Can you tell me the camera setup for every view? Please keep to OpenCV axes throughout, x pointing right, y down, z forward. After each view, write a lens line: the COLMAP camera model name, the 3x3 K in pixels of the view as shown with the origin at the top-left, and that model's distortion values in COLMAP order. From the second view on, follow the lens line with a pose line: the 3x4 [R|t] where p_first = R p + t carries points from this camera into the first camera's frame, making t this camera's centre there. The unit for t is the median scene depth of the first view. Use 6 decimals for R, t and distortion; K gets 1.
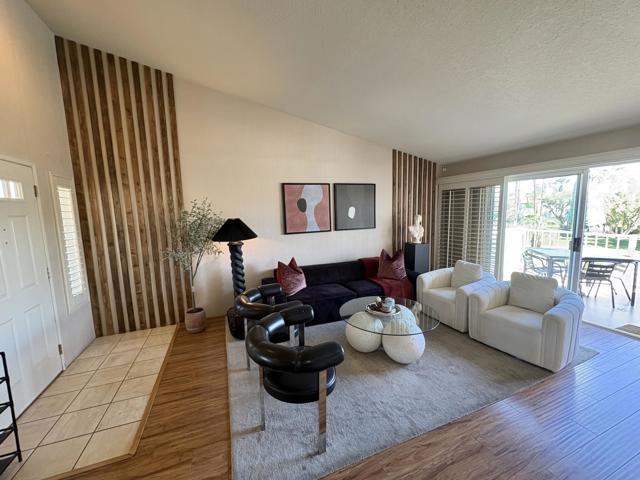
lens RADIAL K [[254.7, 0, 319.6], [0, 254.7, 240.7], [0, 0, 1]] dist [-0.000030, 0.000045]
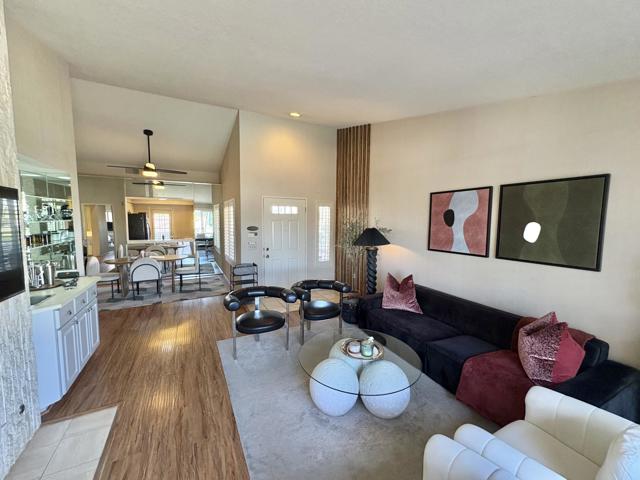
lens RADIAL K [[254.7, 0, 319.6], [0, 254.7, 240.7], [0, 0, 1]] dist [-0.000030, 0.000045]
pose [[0.110845, 0.113416, -0.987345, 0.695780], [-0.131822, 0.986367, 0.098505, -0.094026], [0.985057, 0.119235, 0.124285, 0.508487]]
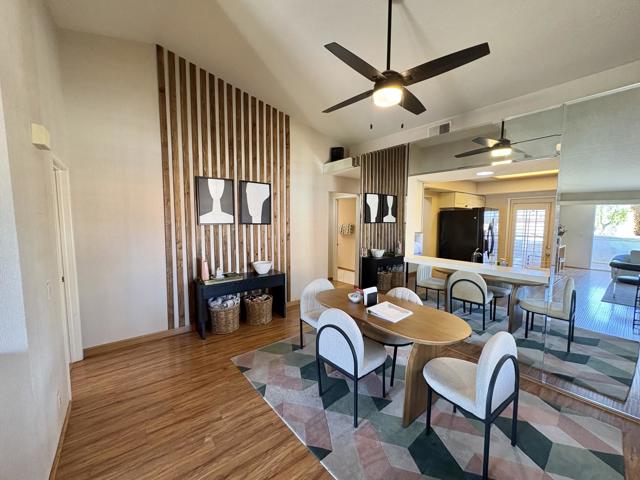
lens RADIAL K [[254.7, 0, 319.6], [0, 254.7, 240.7], [0, 0, 1]] dist [-0.000030, 0.000045]
pose [[-0.957516, 0.047438, -0.284452, -0.424988], [-0.013480, 0.977937, 0.208467, -0.016820], [0.288065, 0.203444, -0.935750, 0.267008]]
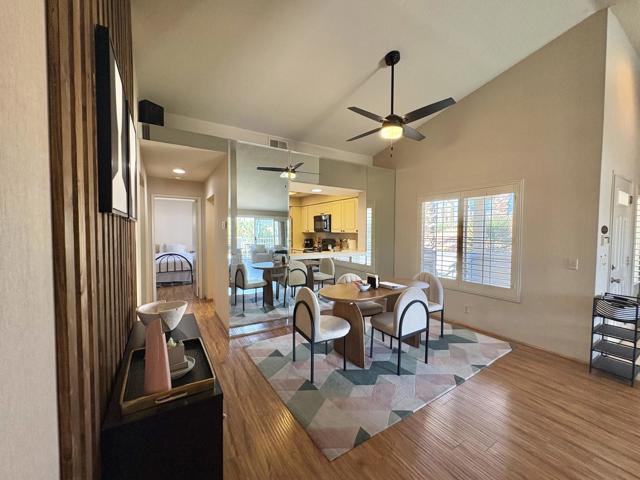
lens RADIAL K [[254.7, 0, 319.6], [0, 254.7, 240.7], [0, 0, 1]] dist [-0.000030, 0.000045]
pose [[0.173978, 0.065080, -0.982597, -0.027893], [-0.127115, 0.990950, 0.043127, 0.104088], [0.976511, 0.117400, 0.180676, -0.502859]]
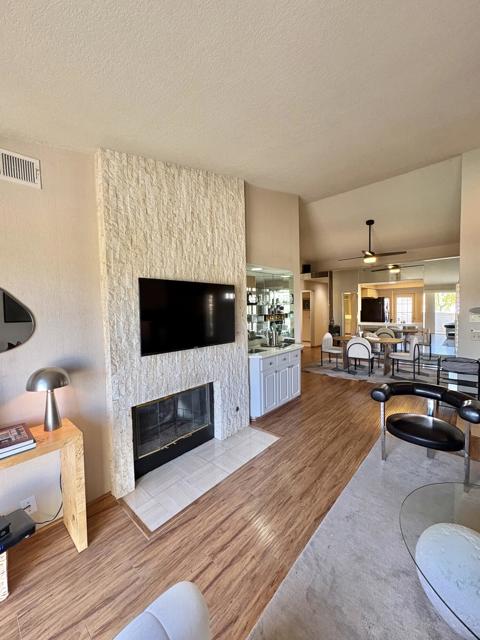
lens RADIAL K [[254.7, 0, 240.0], [0, 254.7, 320.0], [0, 0, 1]] dist [-0.000030, 0.000045]
pose [[-0.893172, 0.070261, -0.444193, 0.561390], [-0.007276, 0.985333, 0.170486, -0.098862], [0.449657, 0.155505, -0.879560, 0.735099]]
